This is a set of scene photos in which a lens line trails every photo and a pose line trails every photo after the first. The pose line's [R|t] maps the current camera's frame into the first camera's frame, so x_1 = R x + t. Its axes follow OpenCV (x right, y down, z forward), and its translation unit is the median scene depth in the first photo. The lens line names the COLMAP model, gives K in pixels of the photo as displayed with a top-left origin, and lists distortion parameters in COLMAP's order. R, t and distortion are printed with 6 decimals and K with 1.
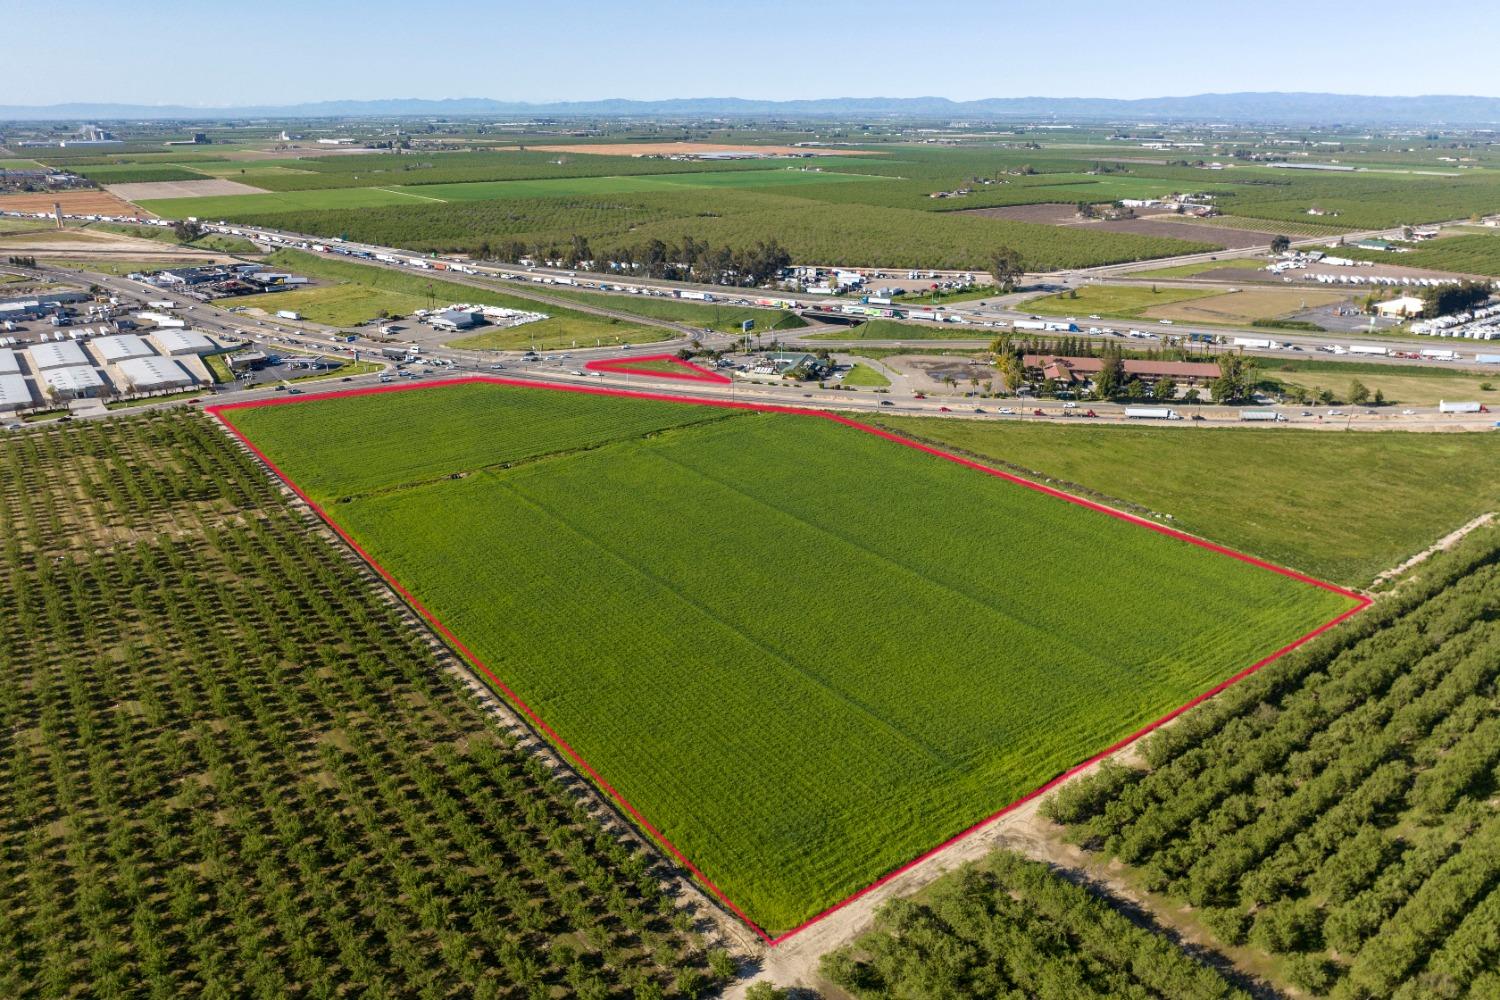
lens RADIAL K [[1057.2, 0, 750.0], [0, 1057.2, 500.0], [0, 0, 1]] dist [-0.035503, 0.001209]
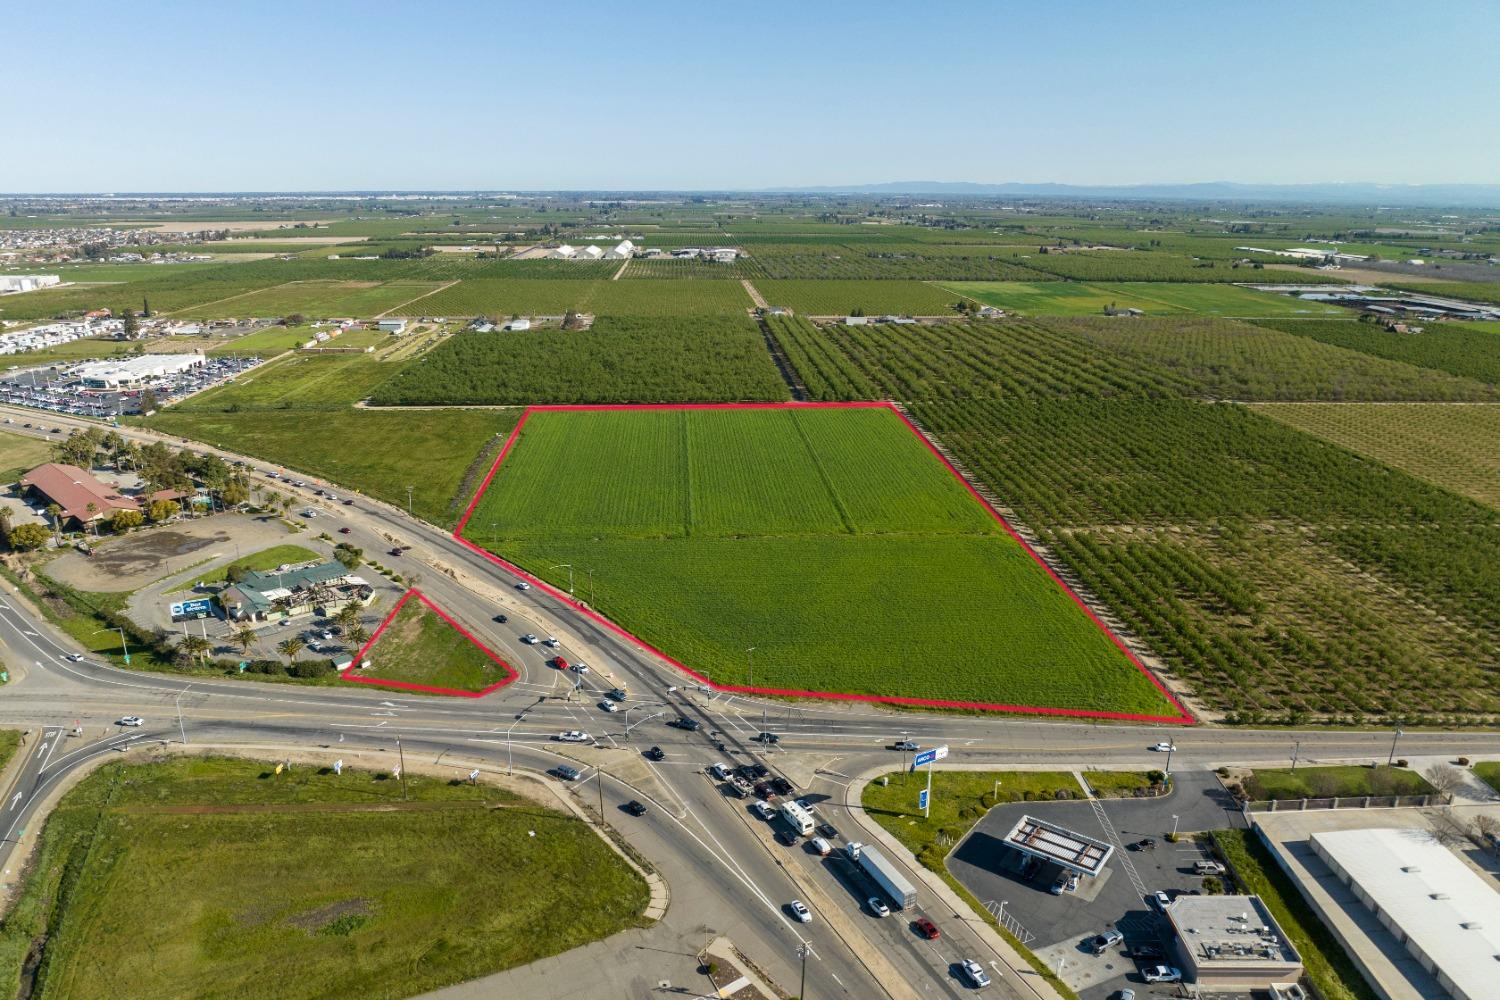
lens RADIAL K [[1050.5, 0, 743.8], [0, 1050.5, 566.4], [0, 0, 1]] dist [-0.034757, -0.004849]
pose [[-0.836826, -0.190788, 0.513150, -0.678448], [0.185724, 0.782798, 0.593914, -0.614778], [-0.515004, 0.592307, -0.619632, 1.669554]]
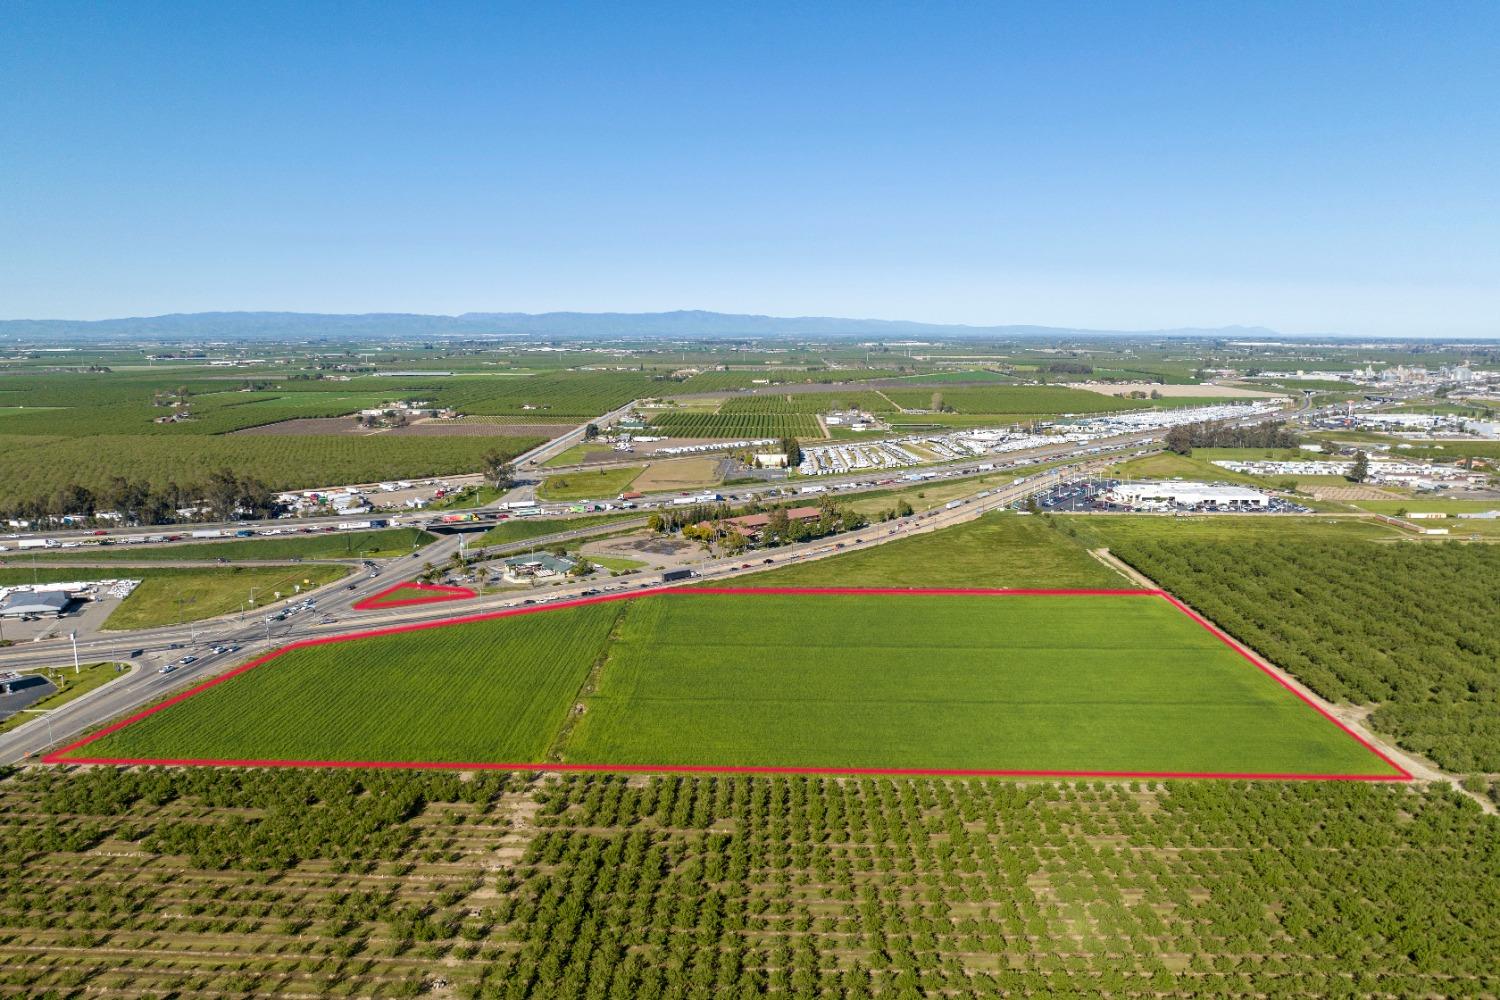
lens RADIAL K [[1057.2, 0, 750.0], [0, 1057.2, 500.0], [0, 0, 1]] dist [-0.035503, 0.001209]
pose [[0.625192, -0.126668, 0.770123, -0.835746], [0.273897, 0.959592, -0.064520, -0.093199], [-0.730832, 0.251272, 0.634624, 0.256168]]
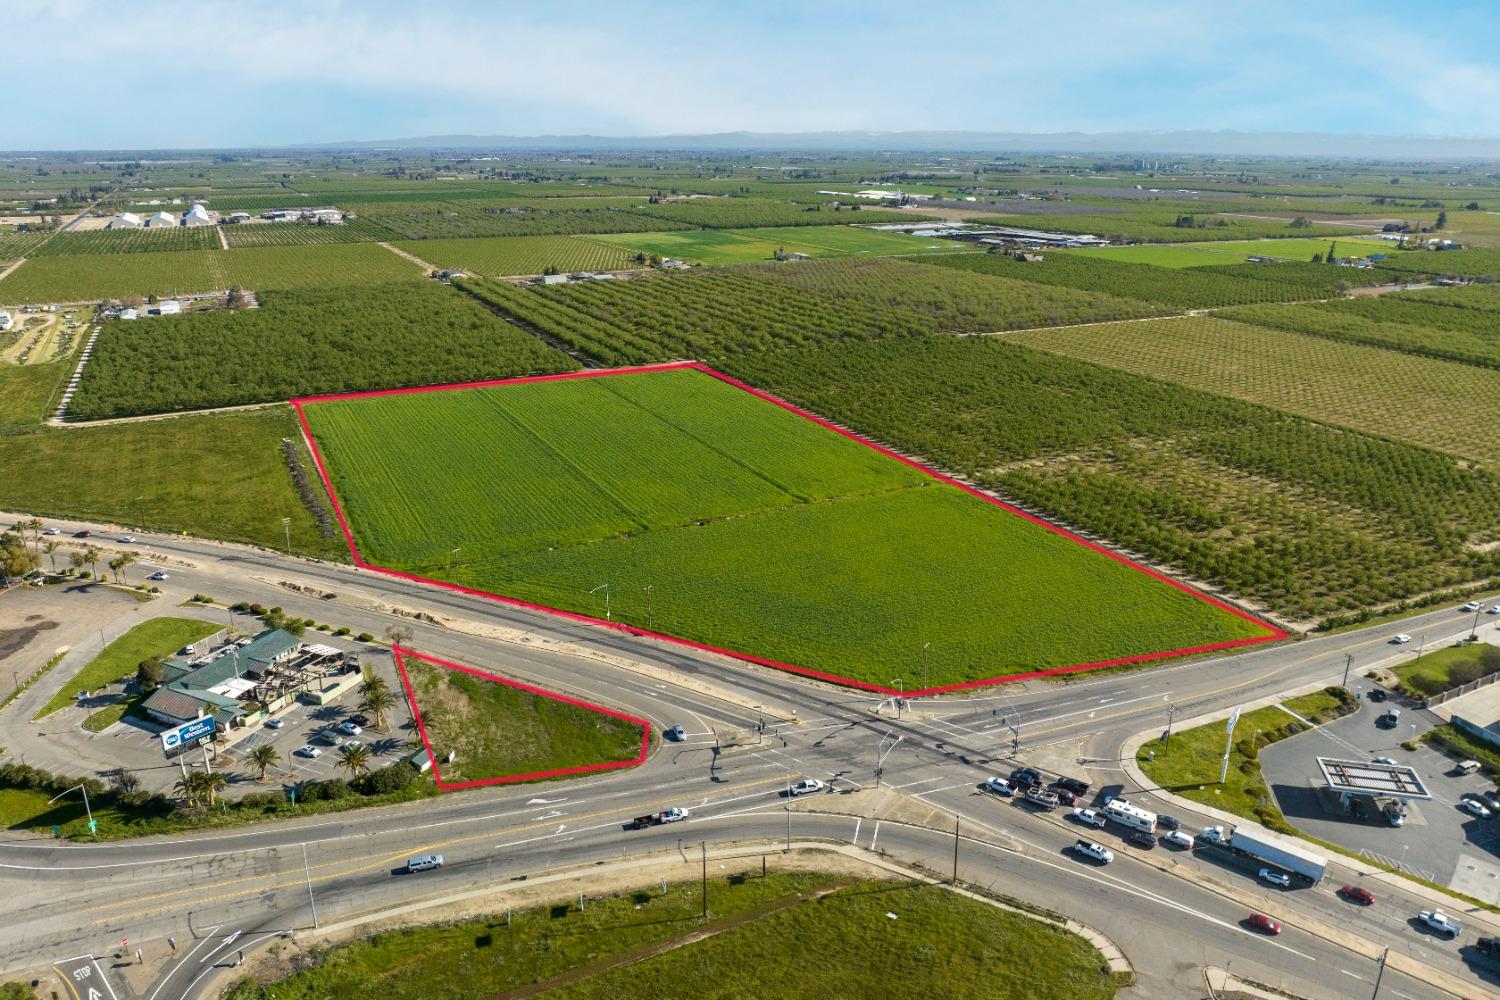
lens RADIAL K [[1057.2, 0, 750.0], [0, 1057.2, 500.0], [0, 0, 1]] dist [-0.035503, 0.001209]
pose [[-0.986407, -0.054717, 0.154944, -0.340923], [0.055394, 0.777012, 0.627043, -0.628678], [-0.154704, 0.627103, -0.763419, 1.712760]]
